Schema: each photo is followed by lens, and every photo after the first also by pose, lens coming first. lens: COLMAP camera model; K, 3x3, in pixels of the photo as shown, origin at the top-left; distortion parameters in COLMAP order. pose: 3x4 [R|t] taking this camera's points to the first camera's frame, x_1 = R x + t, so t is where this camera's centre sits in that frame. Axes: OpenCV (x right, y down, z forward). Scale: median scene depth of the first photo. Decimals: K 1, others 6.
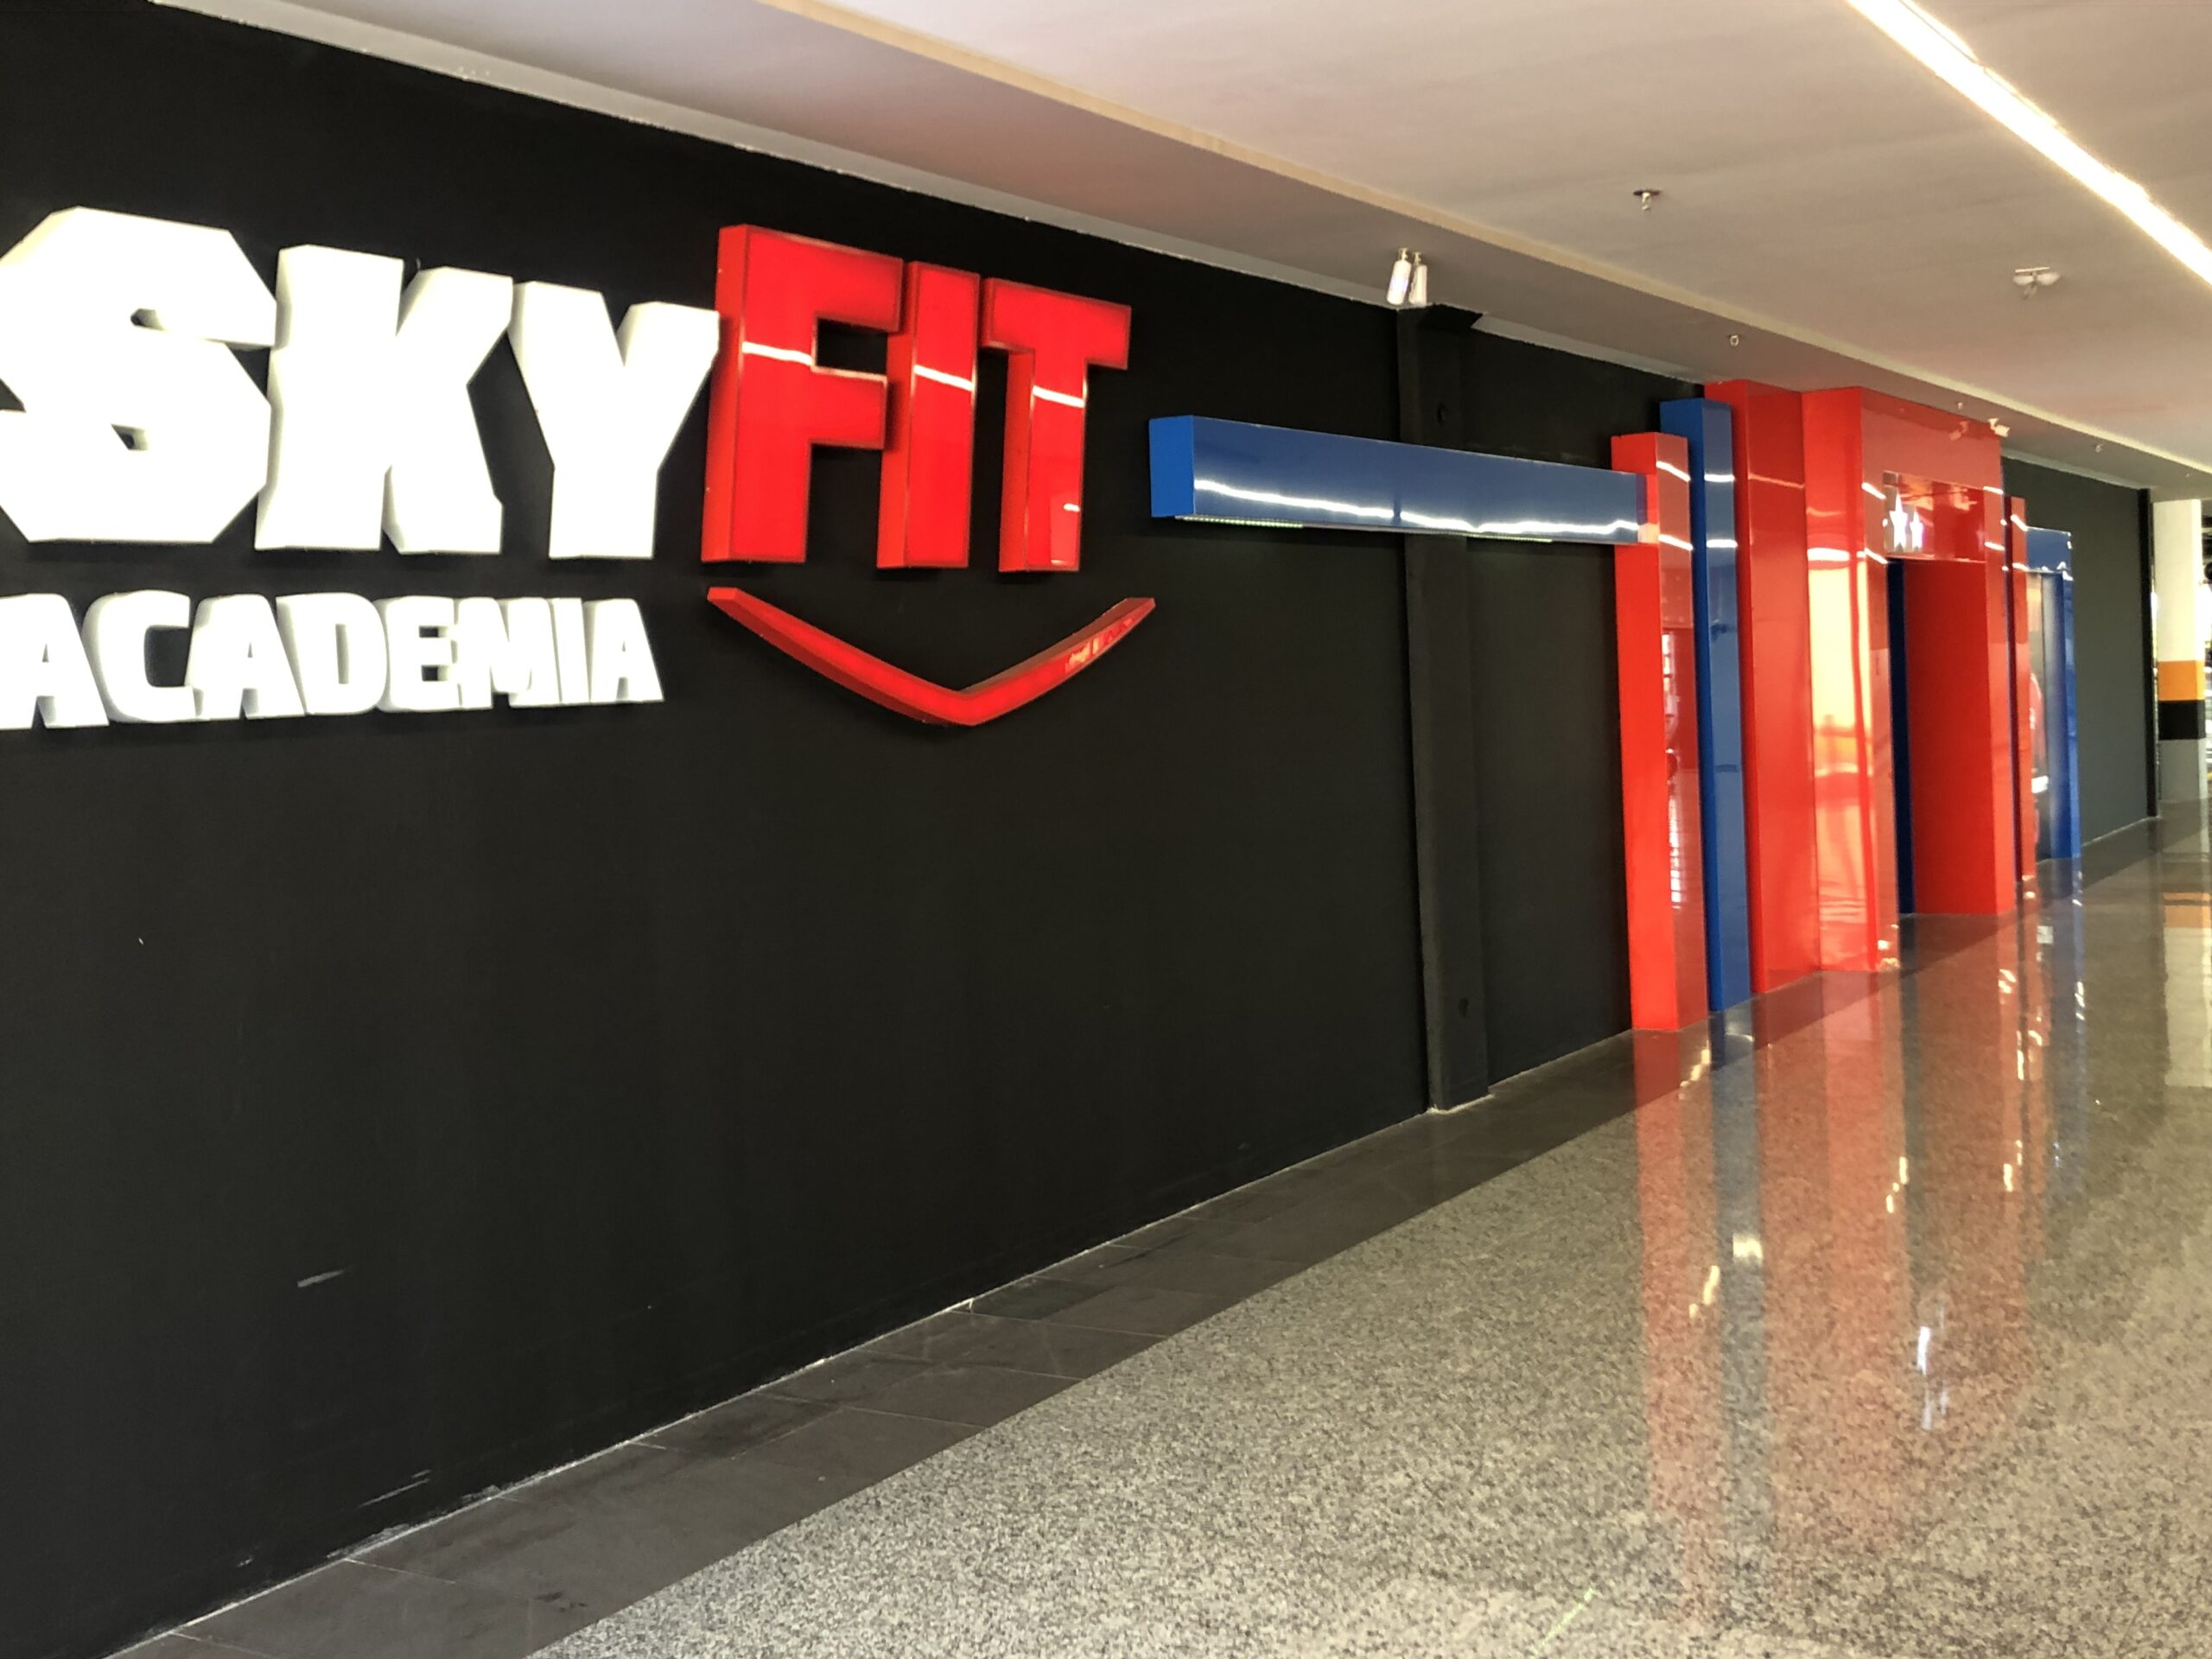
lens RADIAL K [[2430.0, 0, 1116.7], [0, 2430.0, 793.8], [0, 0, 1]] dist [0.069719, -0.195467]
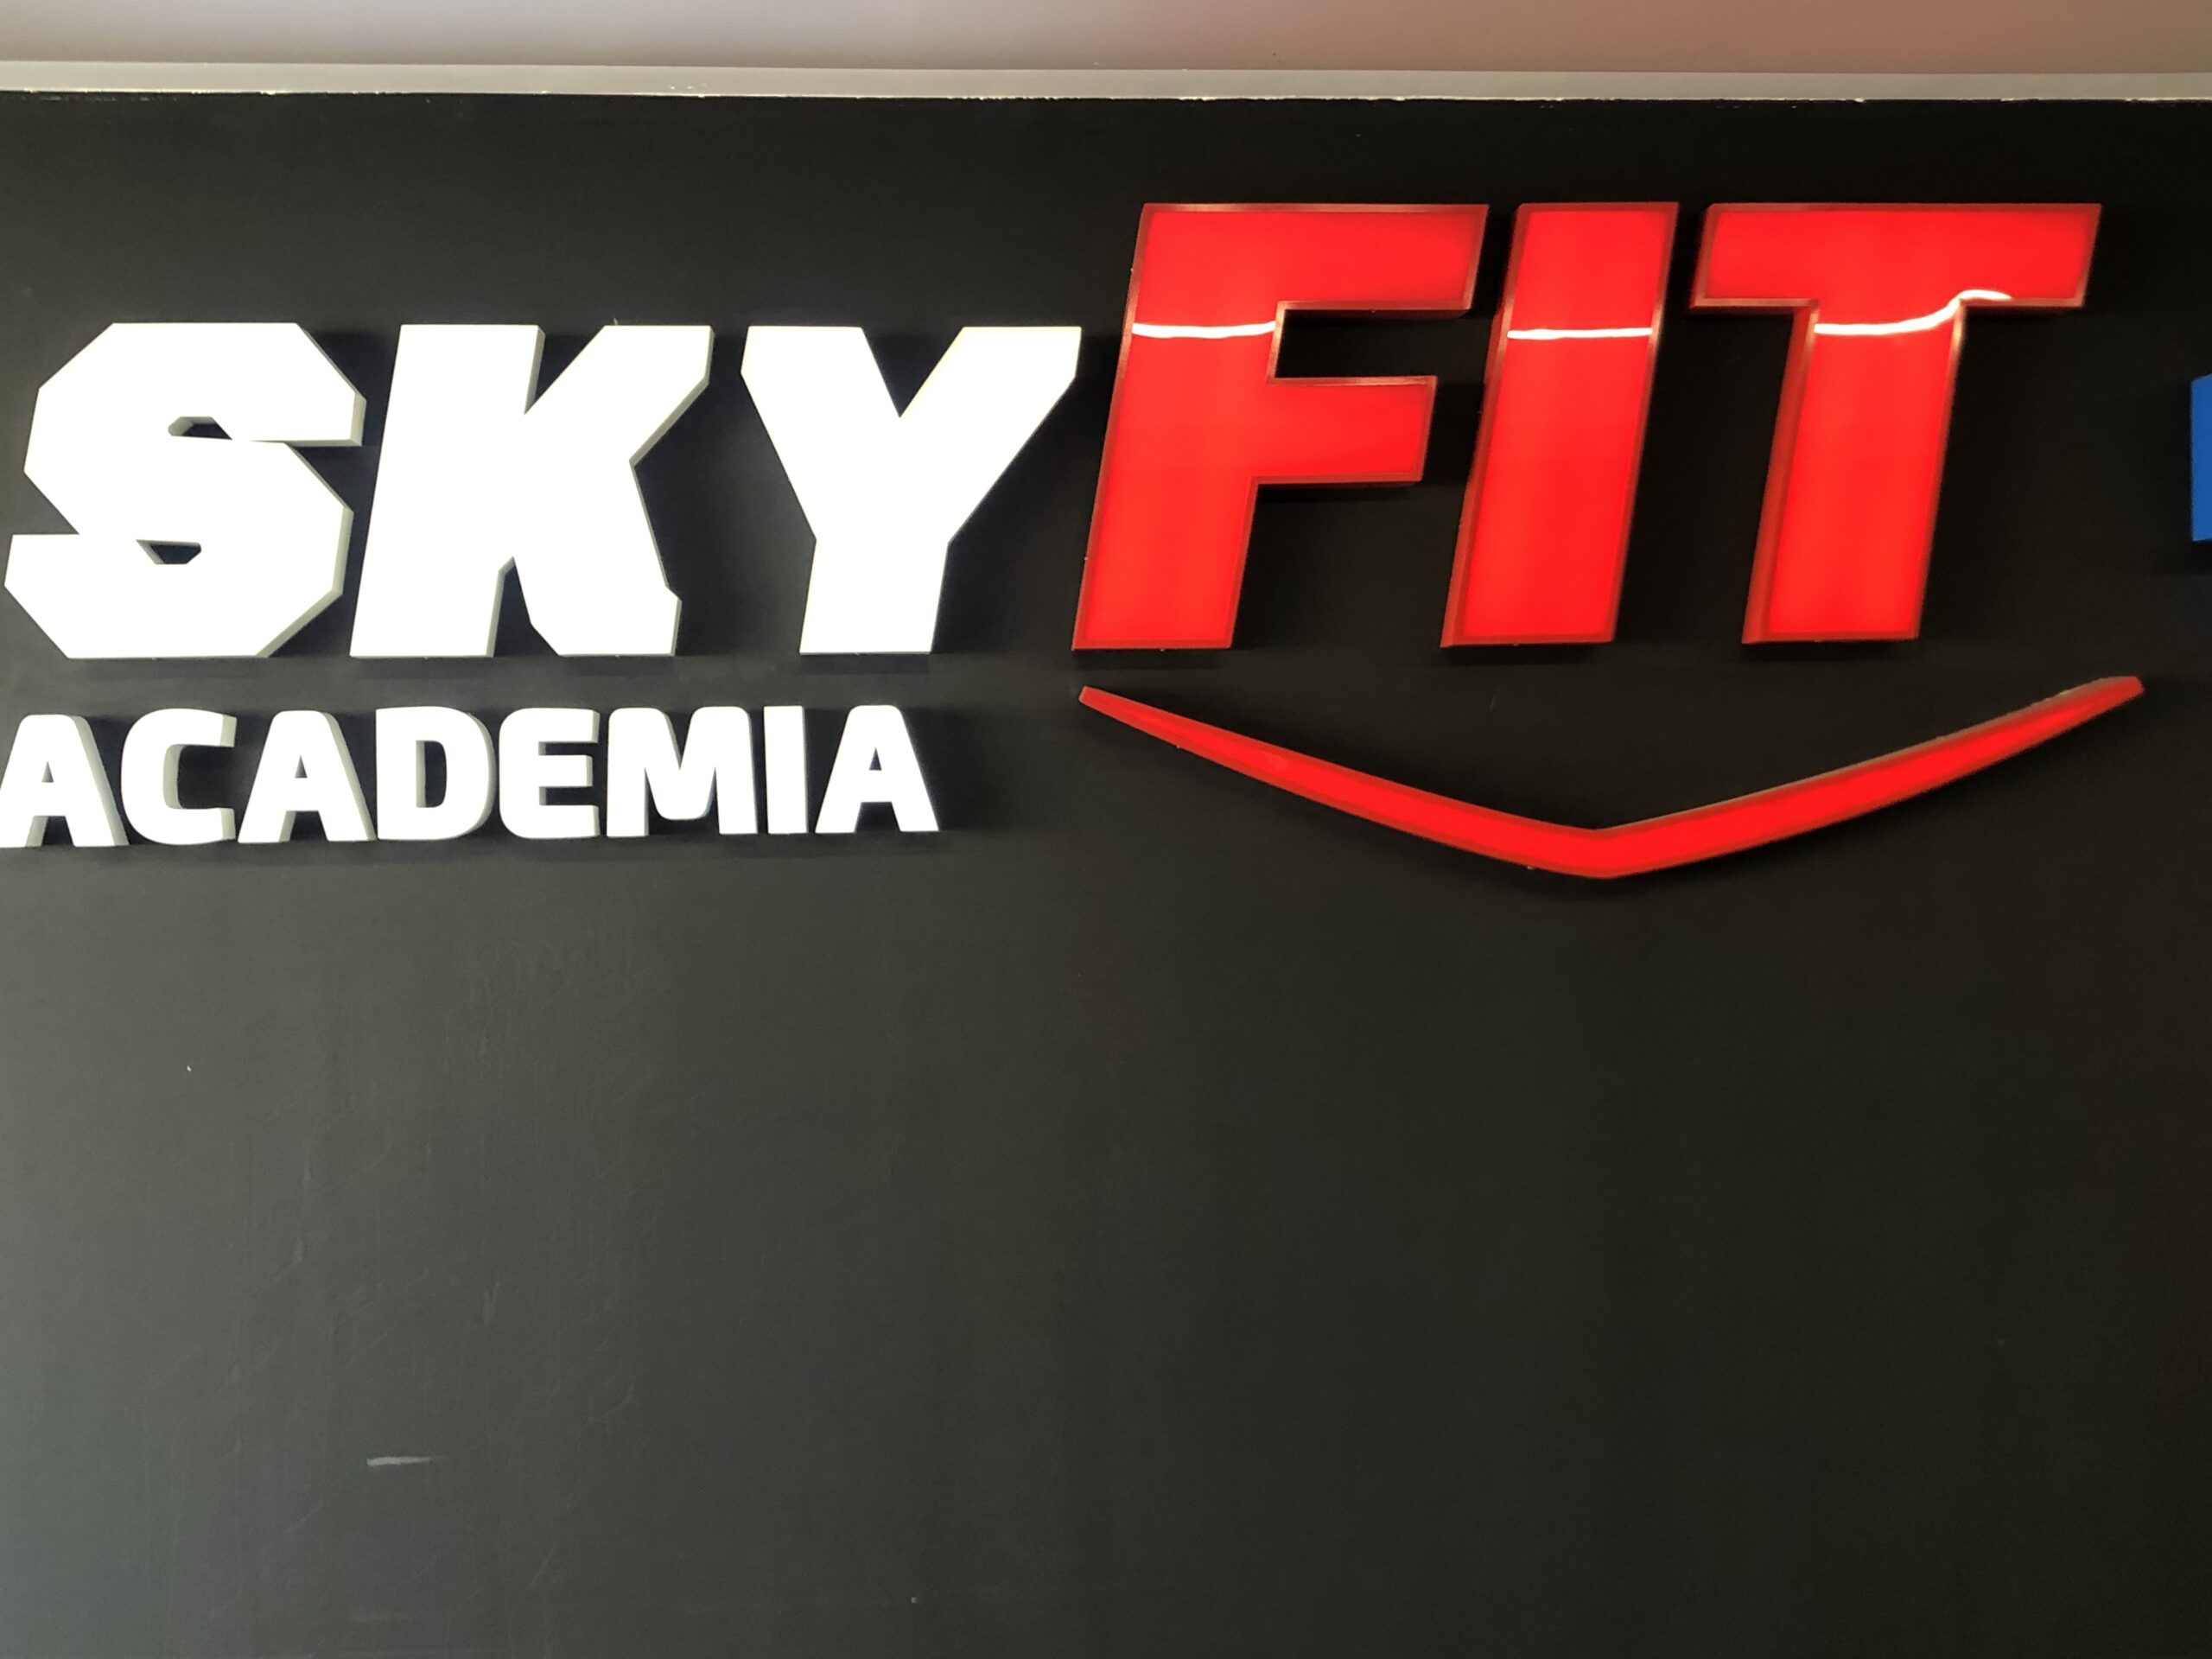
lens RADIAL K [[2463.7, 0, 1069.1], [0, 2463.7, 829.0], [0, 0, 1]] dist [0.098760, -0.281090]
pose [[0.573507, 0.027249, -0.818748, 0.522714], [-0.046377, 0.998924, 0.000760, -0.044623], [0.817887, 0.037535, 0.574153, 0.616552]]
